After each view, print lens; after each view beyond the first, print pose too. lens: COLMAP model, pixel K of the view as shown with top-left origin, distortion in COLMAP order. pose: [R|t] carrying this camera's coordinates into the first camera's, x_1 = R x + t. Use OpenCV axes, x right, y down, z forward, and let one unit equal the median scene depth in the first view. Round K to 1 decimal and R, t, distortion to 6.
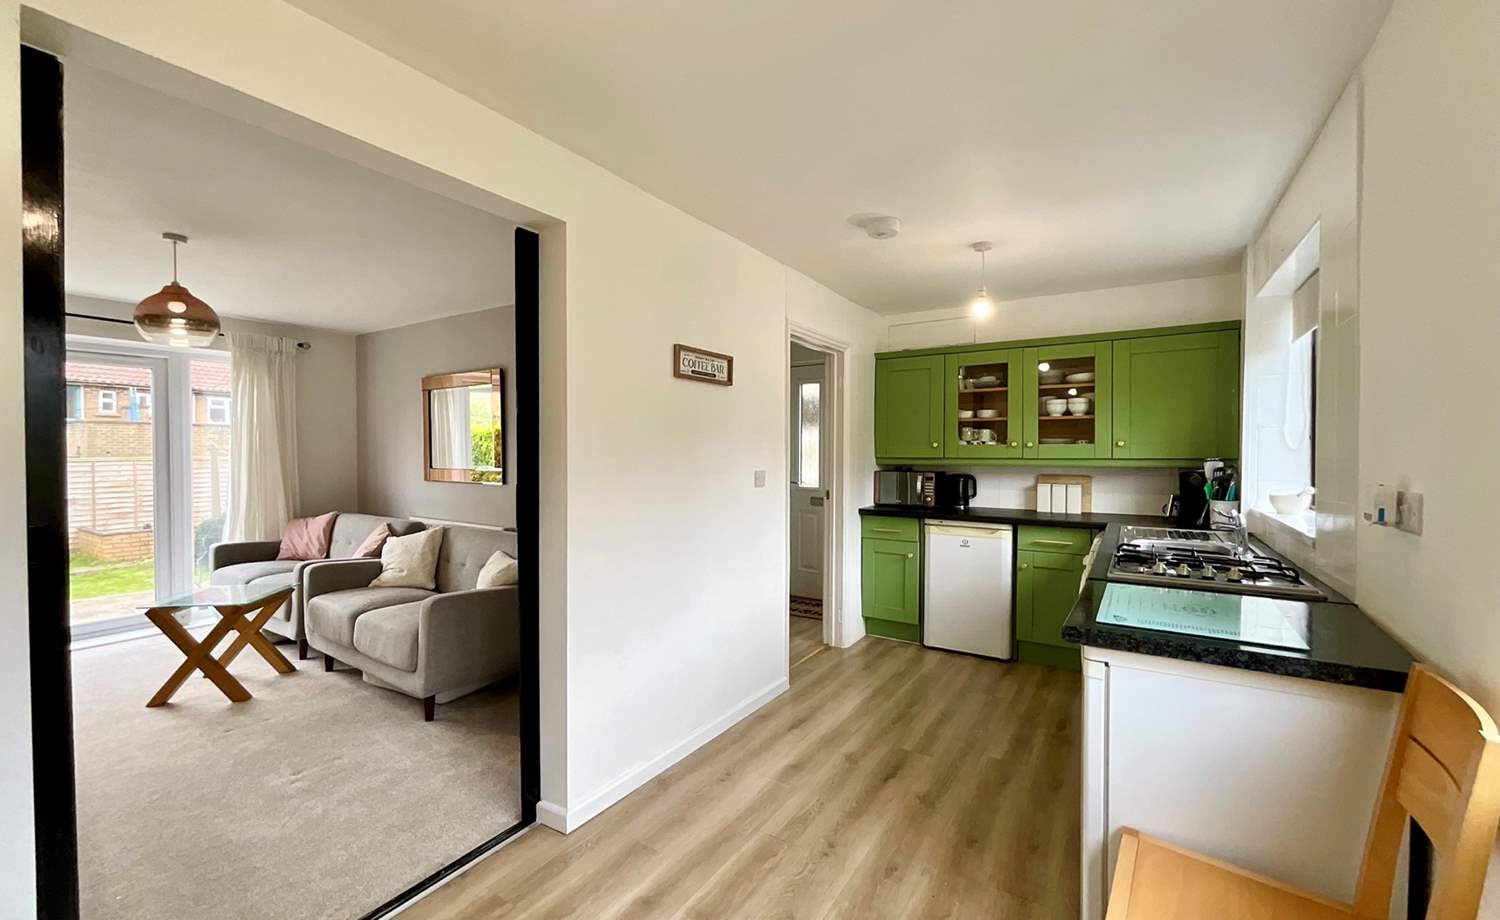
lens RADIAL K [[608.3, 0, 740.1], [0, 608.3, 462.4], [0, 0, 1]] dist [0.000073, 0.000224]
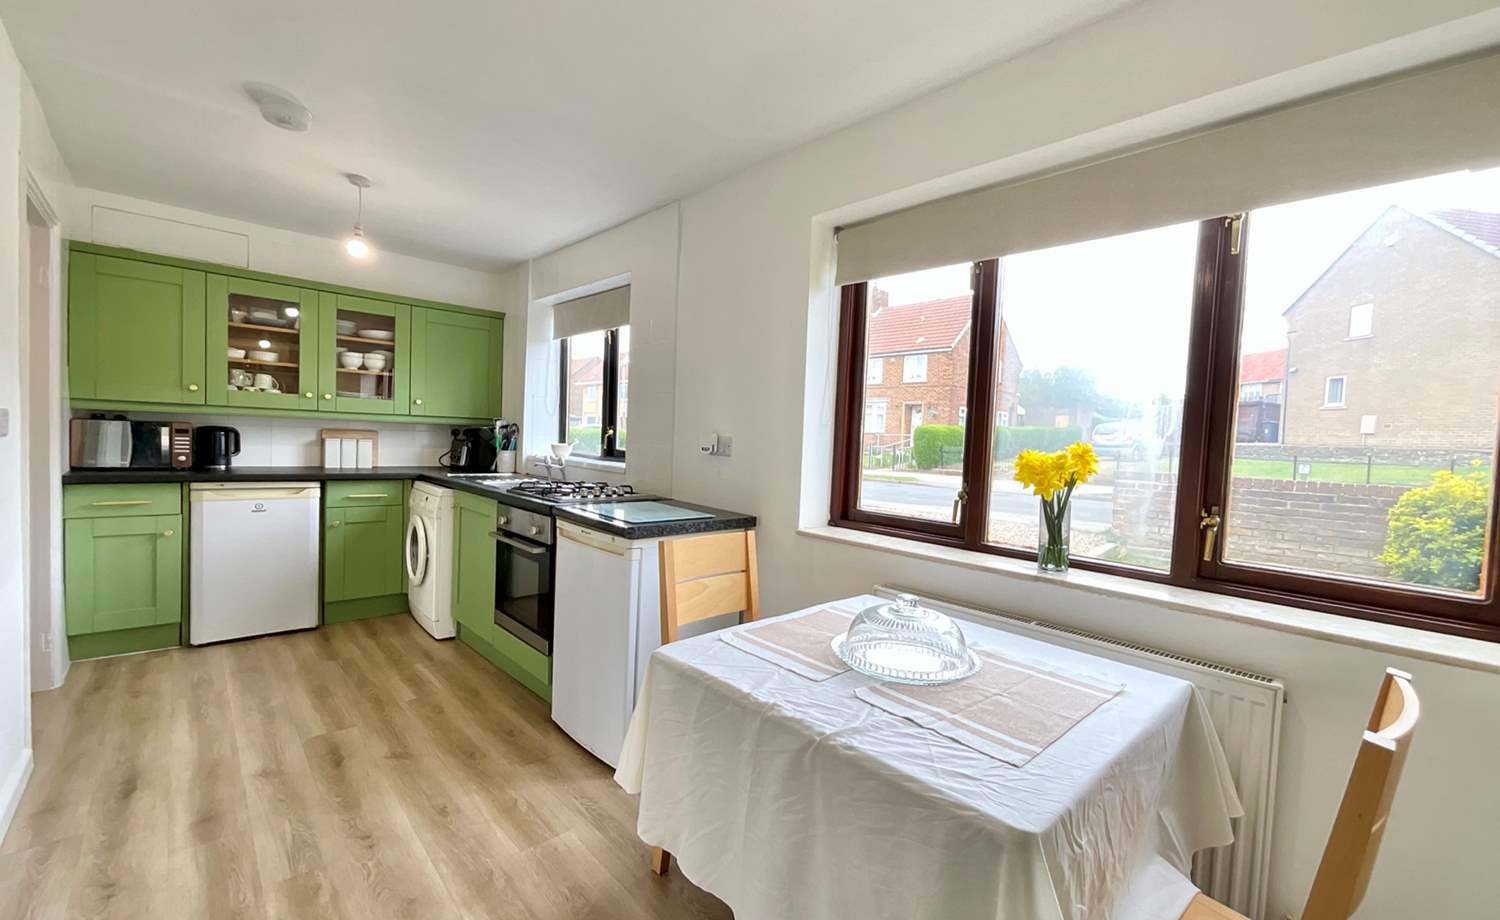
lens RADIAL K [[608.3, 0, 749.7], [0, 608.3, 461.6], [0, 0, 1]] dist [0.000073, 0.000224]
pose [[0.241241, -0.030109, 0.969998, -0.285626], [-0.028848, 0.998854, 0.038179, 0.016712], [-0.970036, -0.037193, 0.240096, 0.135345]]
